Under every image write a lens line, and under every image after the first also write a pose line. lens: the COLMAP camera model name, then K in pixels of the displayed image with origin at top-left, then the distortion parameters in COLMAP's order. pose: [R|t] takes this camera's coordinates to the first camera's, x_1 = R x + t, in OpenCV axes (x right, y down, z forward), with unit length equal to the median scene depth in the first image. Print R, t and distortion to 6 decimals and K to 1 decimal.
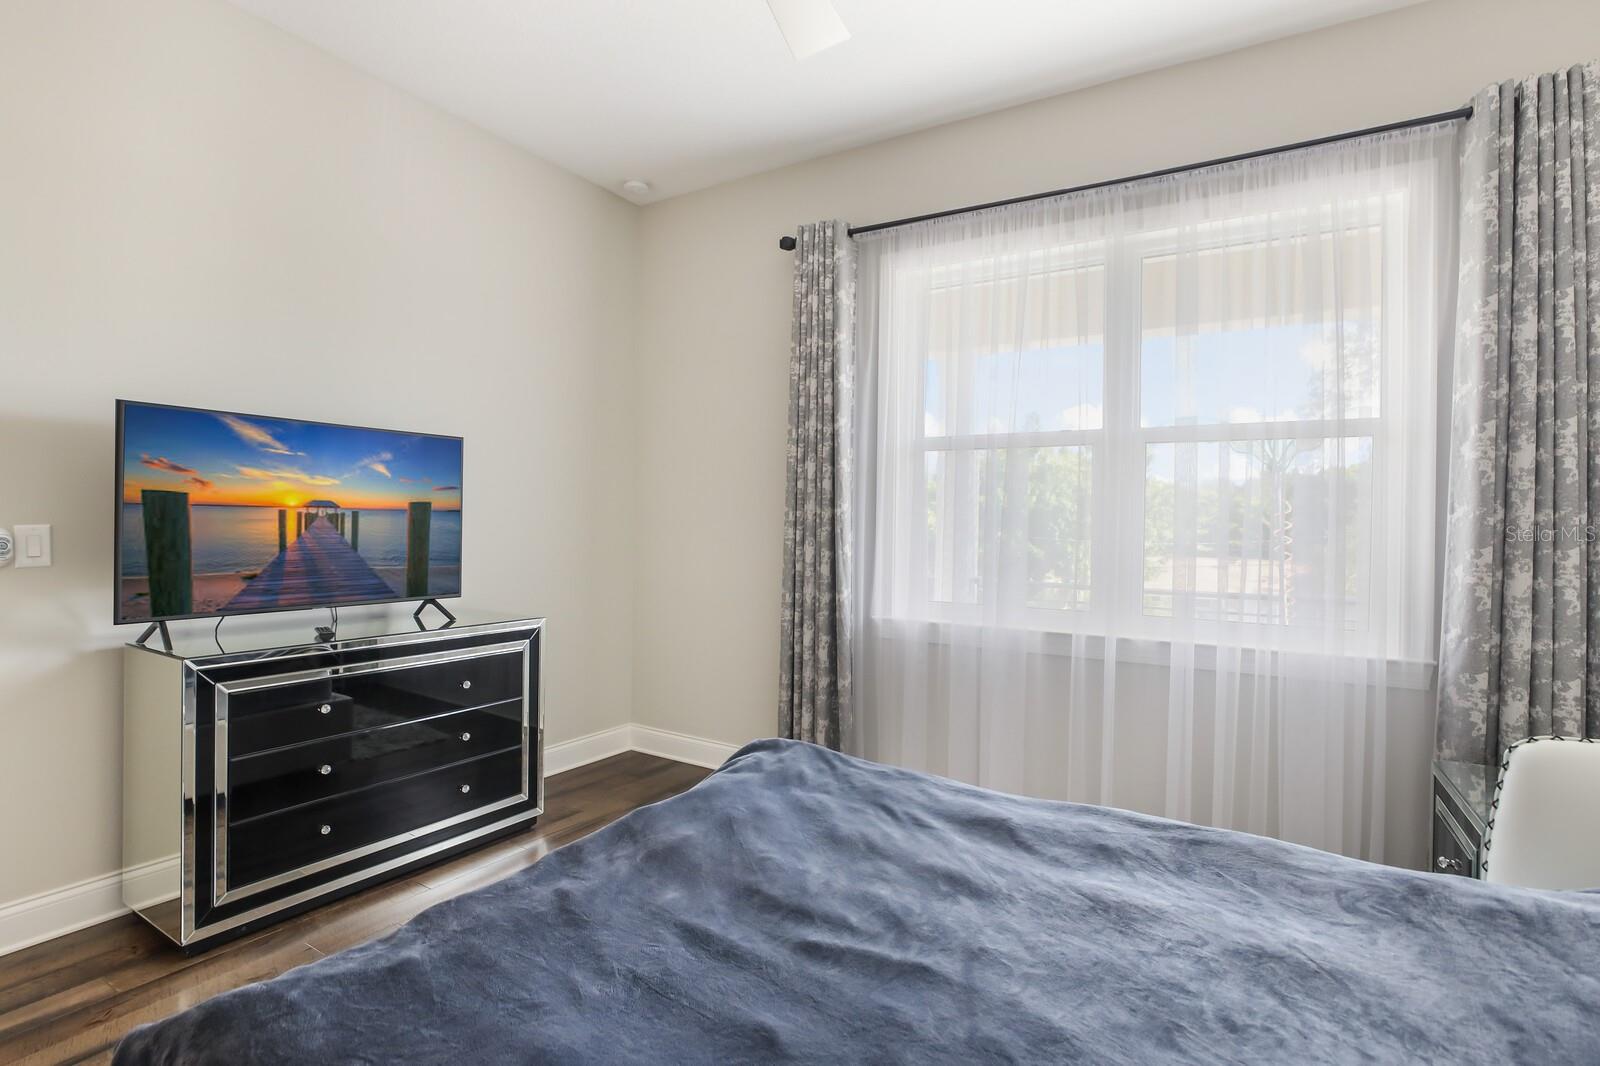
lens RADIAL K [[767.1, 0, 800.0], [0, 767.1, 533.0], [0, 0, 1]] dist [-0.030638, 0.000587]
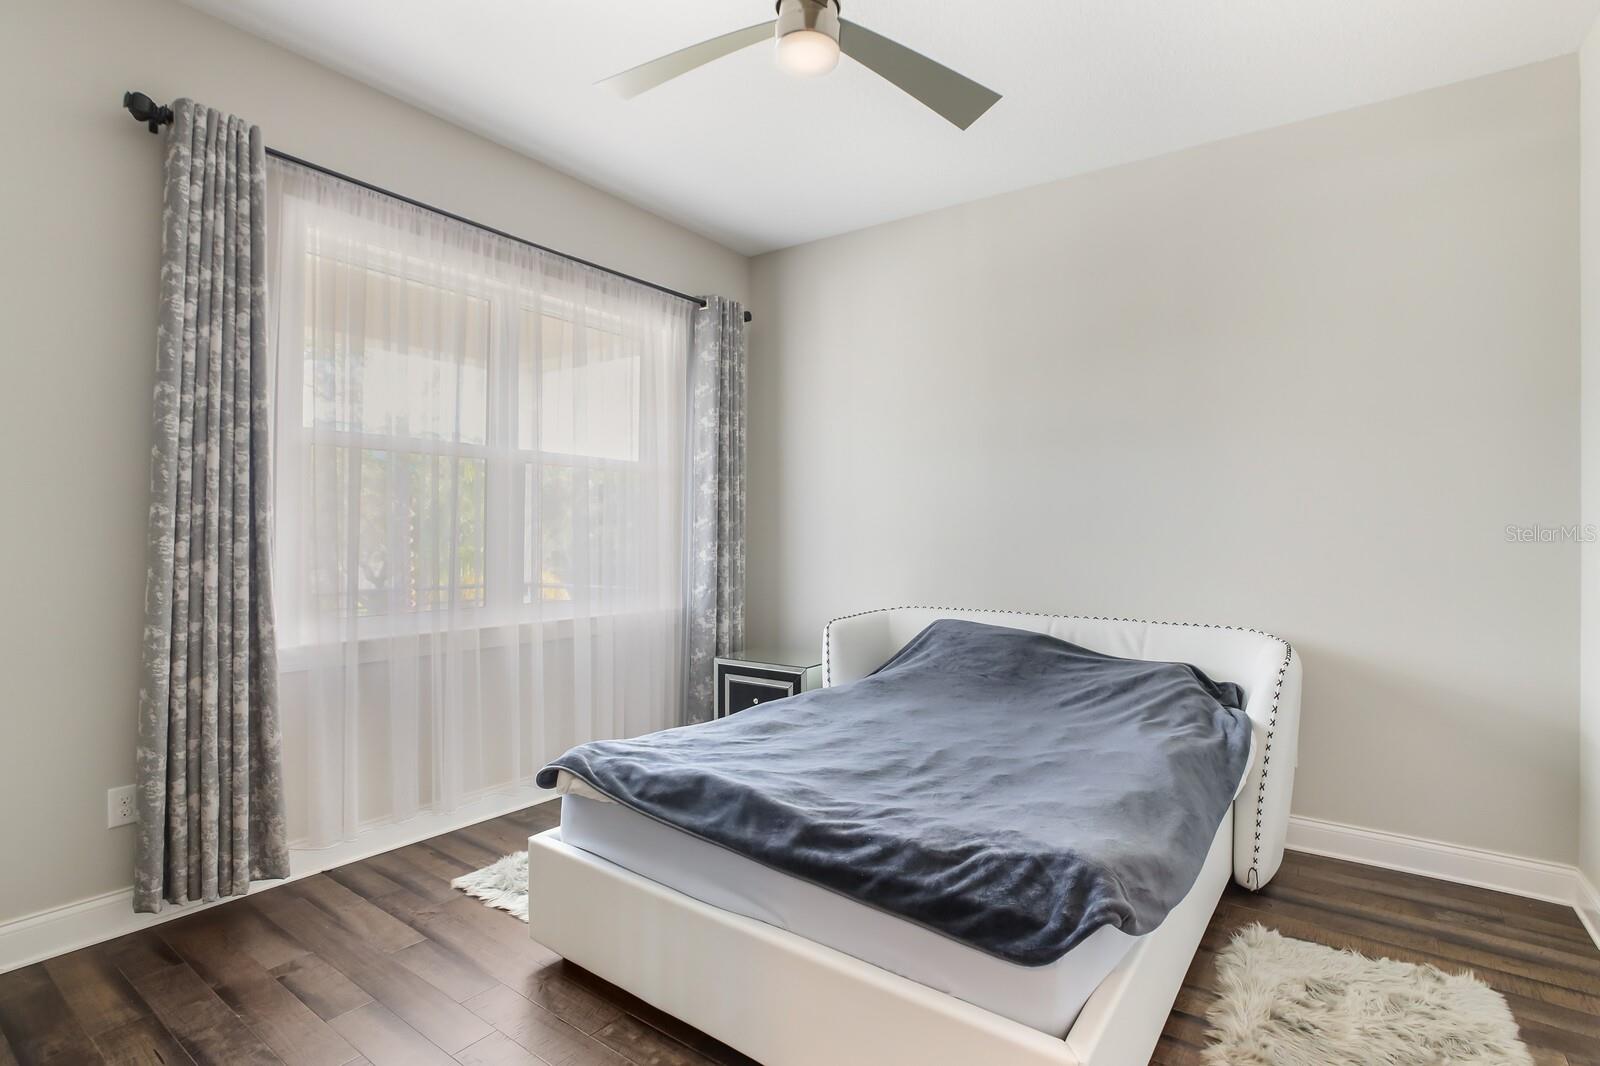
lens RADIAL K [[759.1, 0, 807.2], [0, 759.1, 550.3], [0, 0, 1]] dist [-0.010495, 0.000419]
pose [[0.097267, -0.037449, 0.994554, -0.759712], [0.006065, 0.999296, 0.037034, -0.022300], [-0.995240, 0.002430, 0.097425, 0.458209]]
